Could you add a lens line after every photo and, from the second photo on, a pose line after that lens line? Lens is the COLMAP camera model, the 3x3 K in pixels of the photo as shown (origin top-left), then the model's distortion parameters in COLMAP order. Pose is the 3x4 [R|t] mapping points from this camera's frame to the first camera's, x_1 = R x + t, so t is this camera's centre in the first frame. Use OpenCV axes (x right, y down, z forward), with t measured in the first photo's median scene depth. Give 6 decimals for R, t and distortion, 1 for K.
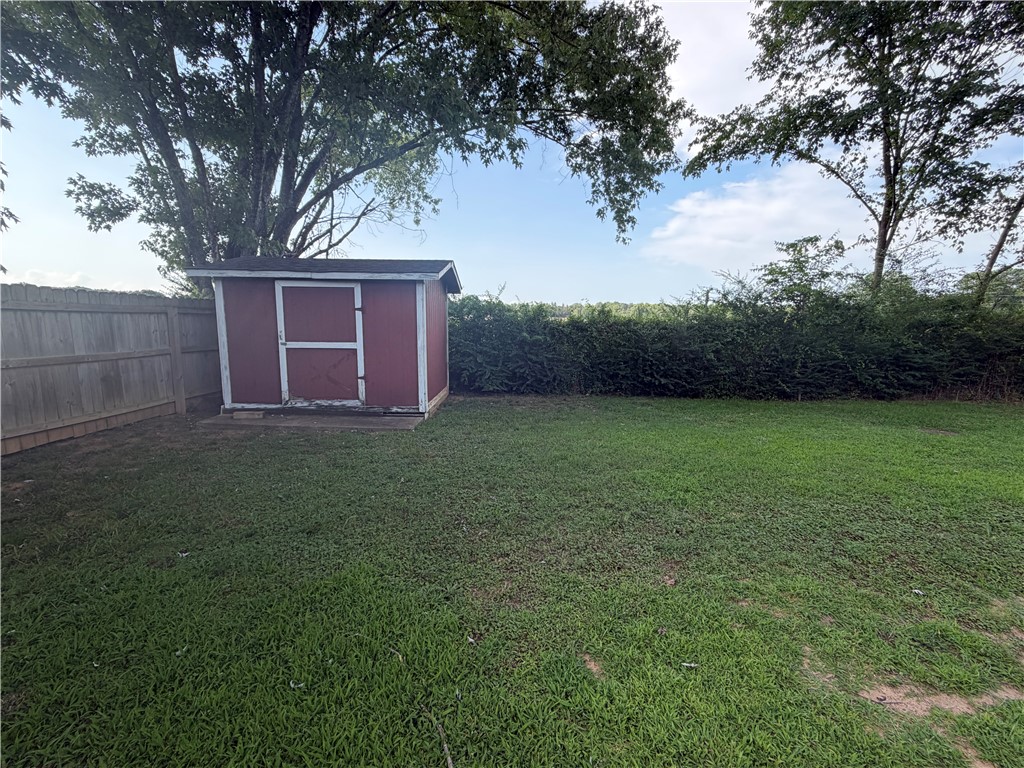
lens RADIAL K [[449.4, 0, 511.5], [0, 449.4, 383.3], [0, 0, 1]] dist [0.003192, 0.000513]
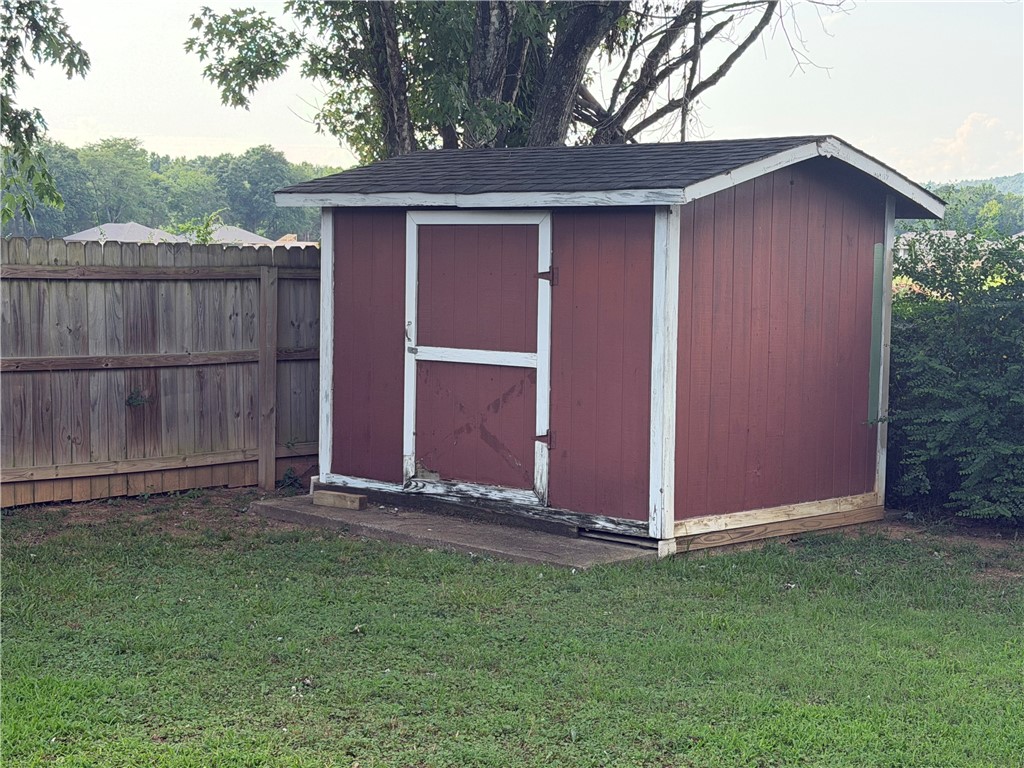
lens RADIAL K [[1770.7, 0, 511.9], [0, 1770.7, 386.1], [0, 0, 1]] dist [0.159007, 0.000000]
pose [[0.731446, 0.051818, -0.679928, 0.771368], [-0.098667, 0.994658, -0.030340, -0.007762], [0.674724, 0.089279, 0.732651, -0.228499]]
